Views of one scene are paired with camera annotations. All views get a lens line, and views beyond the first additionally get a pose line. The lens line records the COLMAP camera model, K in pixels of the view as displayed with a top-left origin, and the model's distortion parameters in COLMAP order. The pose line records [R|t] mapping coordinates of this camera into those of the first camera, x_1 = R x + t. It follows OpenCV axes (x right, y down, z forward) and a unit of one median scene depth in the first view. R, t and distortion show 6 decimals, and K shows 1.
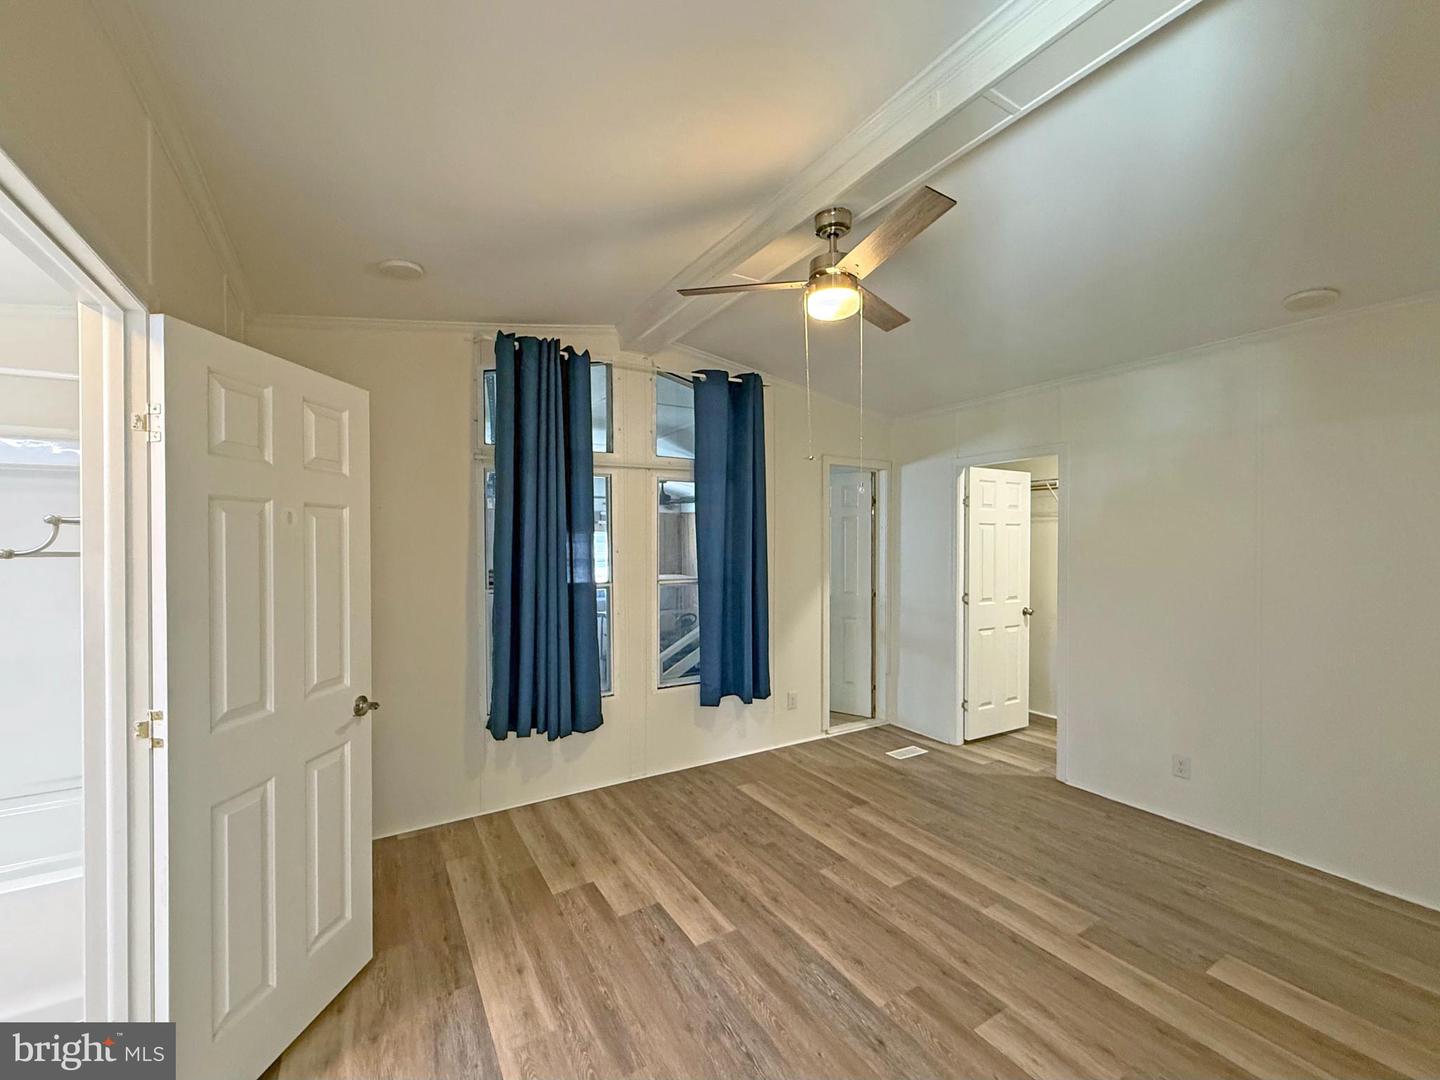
lens RADIAL K [[573.7, 0, 720.0], [0, 573.7, 543.7], [0, 0, 1]] dist [-0.000572, 0.000804]
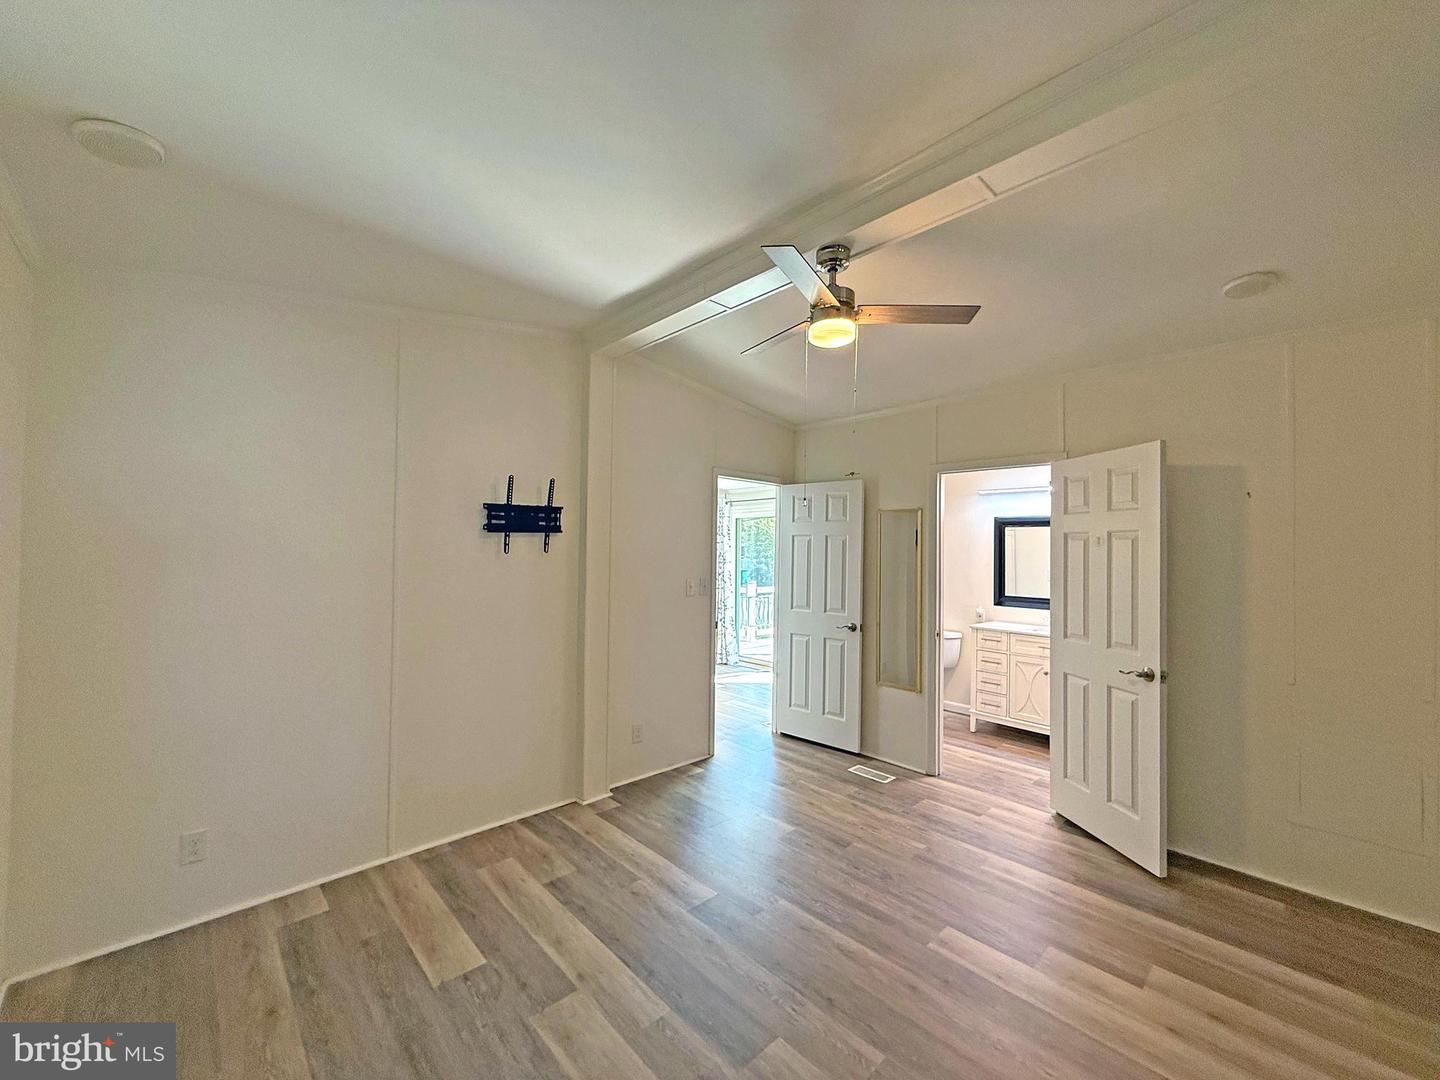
lens RADIAL K [[573.7, 0, 716.0], [0, 573.7, 543.4], [0, 0, 1]] dist [-0.000572, 0.000804]
pose [[-0.976988, -0.011109, -0.213003, 0.566195], [-0.010432, 0.999936, -0.004302, -0.009579], [0.213037, -0.001981, -0.977042, 1.783891]]
